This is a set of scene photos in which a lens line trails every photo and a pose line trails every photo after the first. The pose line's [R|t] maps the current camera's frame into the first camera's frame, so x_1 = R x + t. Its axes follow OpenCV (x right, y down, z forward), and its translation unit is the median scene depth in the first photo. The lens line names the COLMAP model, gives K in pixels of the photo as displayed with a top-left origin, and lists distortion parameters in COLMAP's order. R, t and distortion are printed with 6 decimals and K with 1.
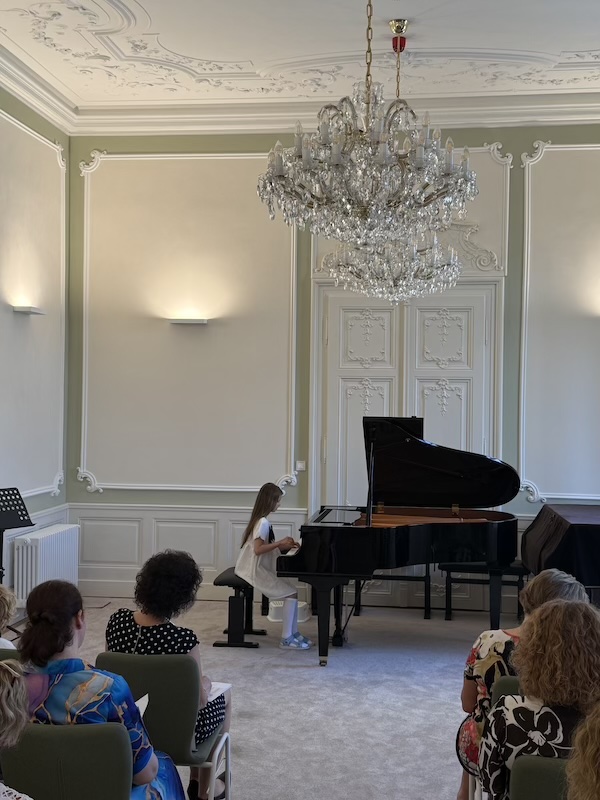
lens RADIAL K [[1057.8, 0, 300.0], [0, 1057.8, 400.0], [0, 0, 1]] dist [0.183671, -0.435029]
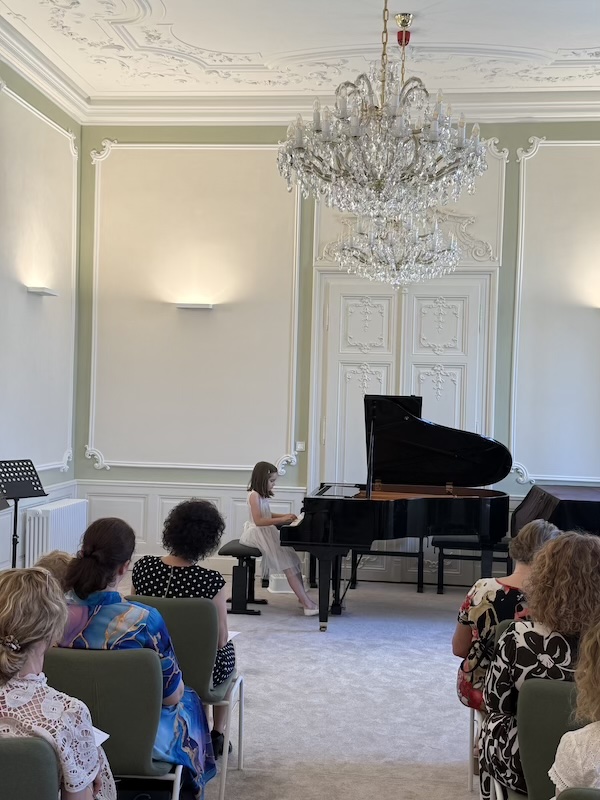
lens RADIAL K [[1024.5, 0, 301.2], [0, 1024.5, 405.0], [0, 0, 1]] dist [0.209059, -0.505200]
pose [[0.999840, 0.014148, 0.010943, -0.012528], [-0.014216, 0.999880, 0.006112, 0.018604], [-0.010855, -0.006266, 0.999921, -0.012066]]
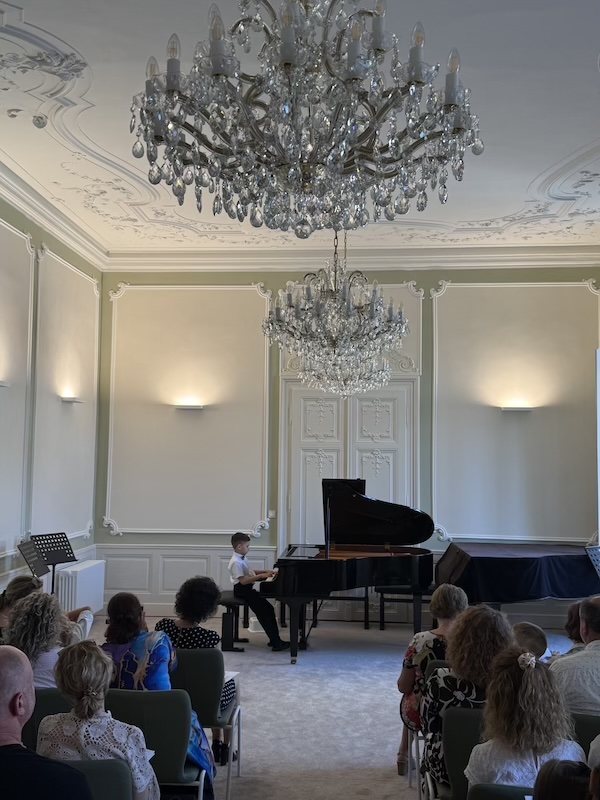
lens RADIAL K [[826.7, 0, 295.0], [0, 826.7, 401.3], [0, 0, 1]] dist [0.206838, -0.514177]
pose [[0.998821, 0.002999, 0.048459, -0.025969], [0.000489, 0.997418, -0.071806, -0.006421], [-0.048550, 0.071745, 0.996241, -0.076564]]
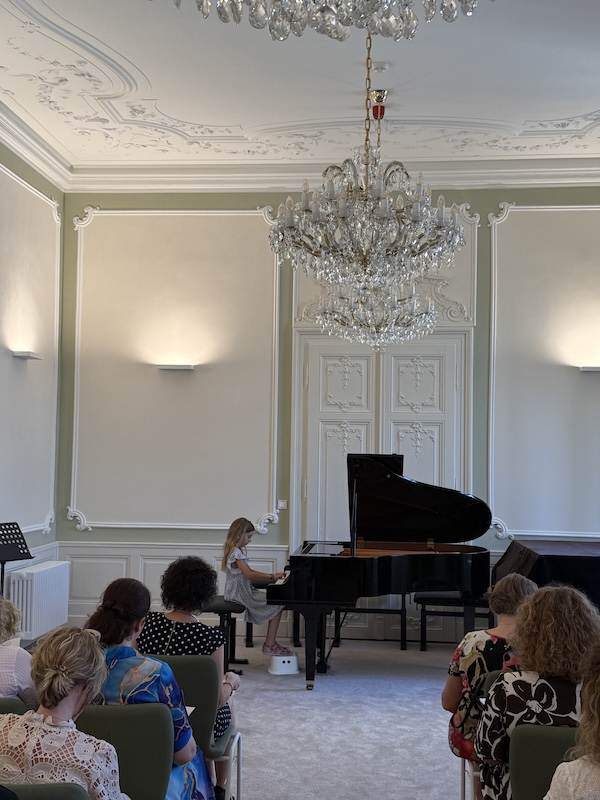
lens RADIAL K [[1040.5, 0, 299.5], [0, 1040.5, 403.3], [0, 0, 1]] dist [0.197017, -0.435878]
pose [[0.999331, 0.003857, 0.036364, -0.024656], [-0.002084, 0.998813, -0.048671, 0.014802], [-0.036509, 0.048563, 0.998153, -0.047392]]
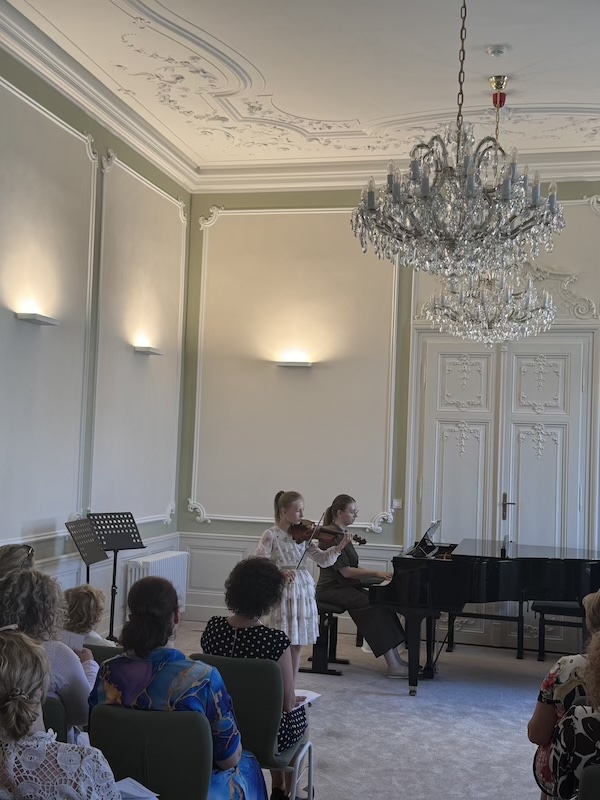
lens RADIAL K [[1003.1, 0, 293.3], [0, 1003.1, 406.7], [0, 0, 1]] dist [0.227225, -0.556187]
pose [[0.993429, 0.020866, -0.112536, 0.010704], [-0.025992, 0.998681, -0.044276, 0.016127], [0.111464, 0.046910, 0.992661, 0.000717]]
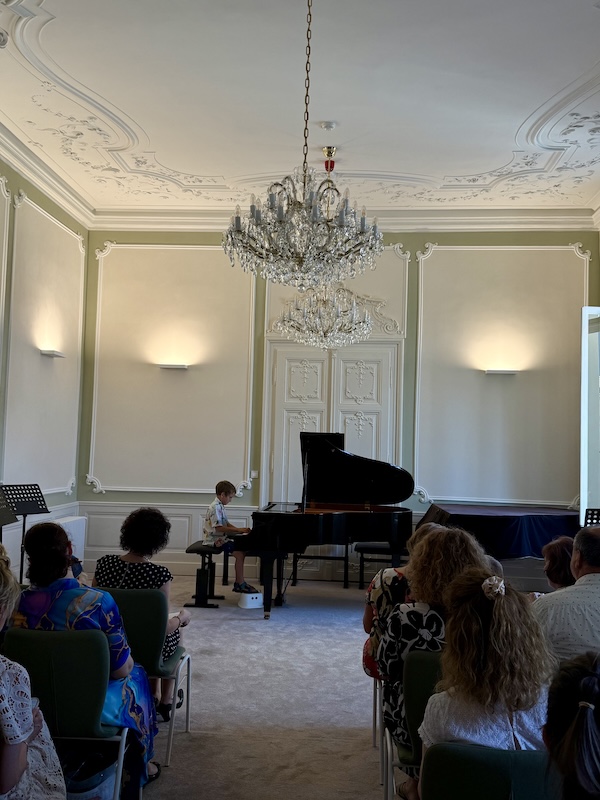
lens RADIAL K [[764.9, 0, 297.1], [0, 764.9, 398.4], [0, 0, 1]] dist [0.197046, -0.462185]
pose [[0.998578, 0.018343, 0.050055, 0.005161], [-0.015255, 0.997997, -0.061391, 0.029826], [-0.051081, 0.060540, 0.996858, 0.018788]]
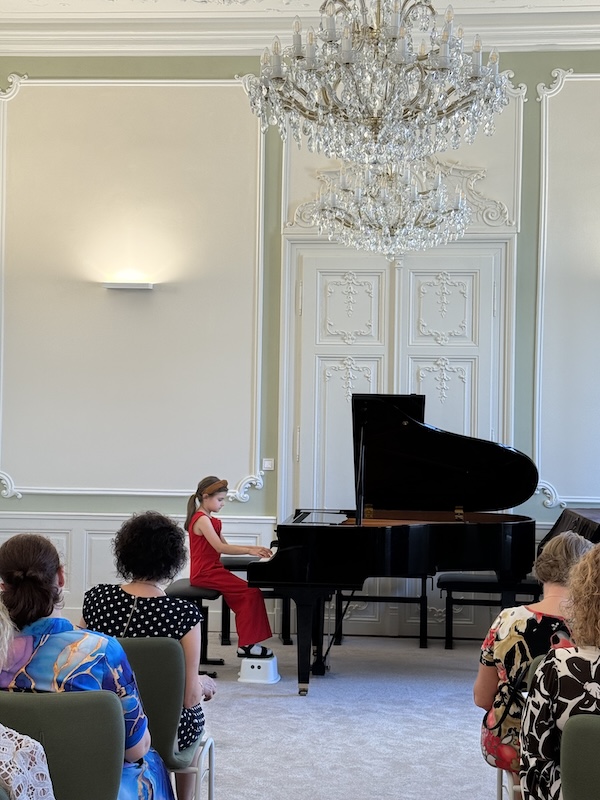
lens RADIAL K [[1339.1, 0, 300.0], [0, 1339.1, 400.0], [0, 0, 1]] dist [0.167557, -0.129654]
pose [[0.999066, 0.003052, 0.043103, -0.023474], [-0.002585, 0.999937, -0.010893, 0.028988], [-0.043134, 0.010771, 0.999011, -0.037163]]
